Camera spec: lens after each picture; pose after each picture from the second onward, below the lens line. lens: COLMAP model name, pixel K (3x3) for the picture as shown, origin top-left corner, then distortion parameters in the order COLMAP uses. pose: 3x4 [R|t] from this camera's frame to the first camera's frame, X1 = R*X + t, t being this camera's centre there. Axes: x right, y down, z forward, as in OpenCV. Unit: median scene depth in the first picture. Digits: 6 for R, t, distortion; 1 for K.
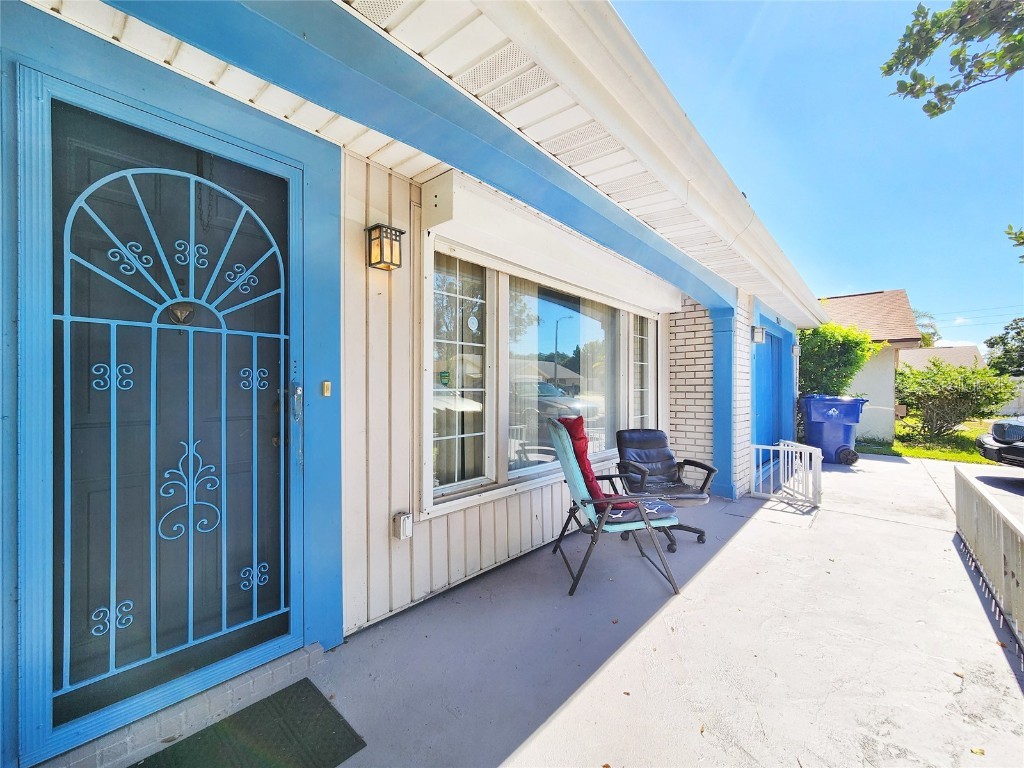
lens RADIAL K [[427.0, 0, 500.4], [0, 427.0, 380.6], [0, 0, 1]] dist [0.000901, -0.000460]
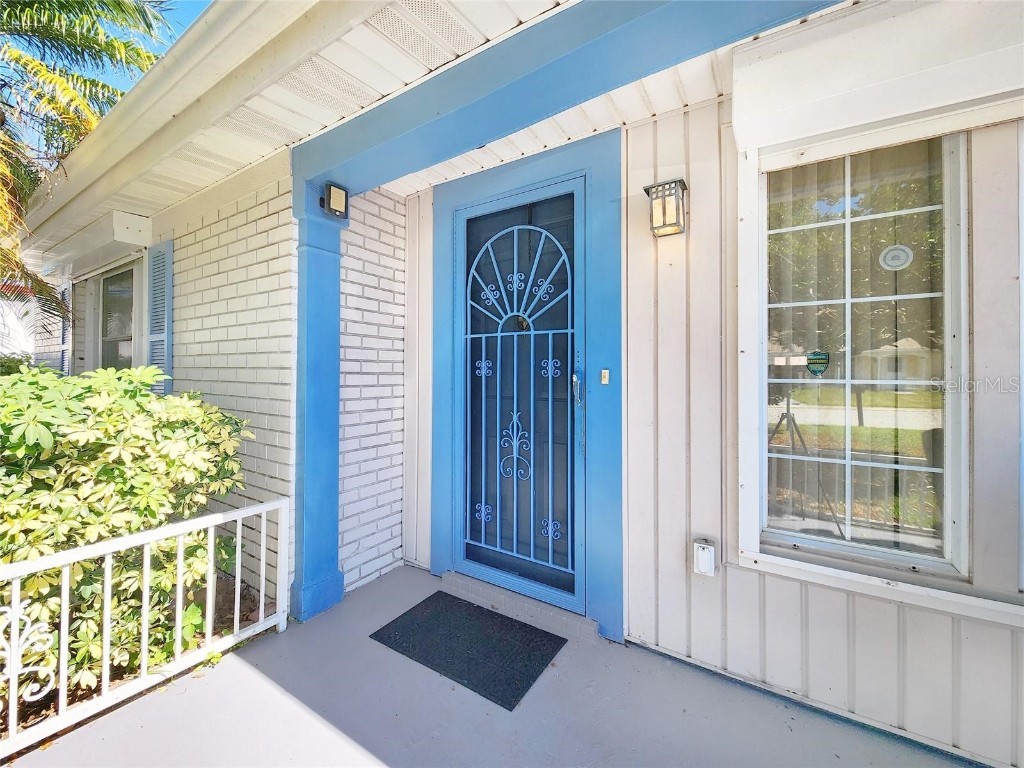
lens RADIAL K [[427.0, 0, 508.4], [0, 427.0, 374.8], [0, 0, 1]] dist [0.000901, -0.000460]
pose [[0.140195, -0.010505, -0.990068, 0.635882], [-0.000763, 0.999942, -0.010718, 0.029158], [0.990124, 0.002258, 0.140179, 0.717144]]
